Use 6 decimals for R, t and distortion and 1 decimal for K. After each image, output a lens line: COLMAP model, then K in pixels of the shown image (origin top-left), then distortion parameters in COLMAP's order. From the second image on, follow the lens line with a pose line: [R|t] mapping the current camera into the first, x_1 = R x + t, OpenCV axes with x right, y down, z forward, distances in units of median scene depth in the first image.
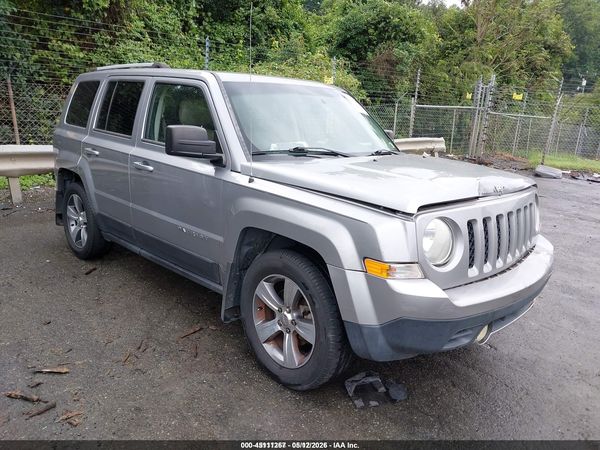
lens RADIAL K [[463.6, 0, 317.2], [0, 463.6, 225.5], [0, 0, 1]] dist [0.060055, -0.077375]
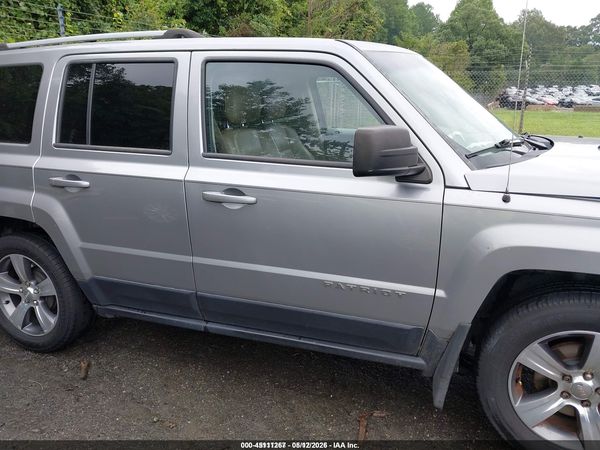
lens RADIAL K [[435.2, 0, 311.0], [0, 435.2, 202.6], [0, 0, 1]] dist [0.002001, 0.001308]
pose [[0.905515, -0.170399, 0.388596, -0.551007], [0.160458, 0.985328, 0.058162, -0.150620], [-0.392805, 0.009687, 0.919571, 0.479303]]
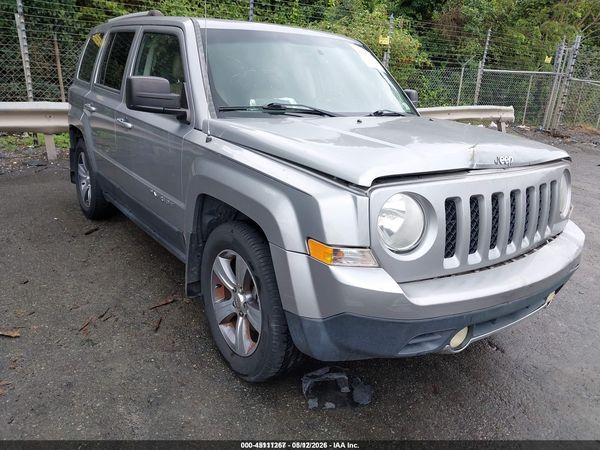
lens RADIAL K [[463.6, 0, 317.2], [0, 463.6, 225.5], [0, 0, 1]] dist [0.060055, -0.077375]
pose [[0.988213, 0.056925, -0.142107, 0.168550], [-0.047497, 0.996494, 0.068880, -0.006650], [0.145530, -0.061319, 0.987452, 0.138782]]
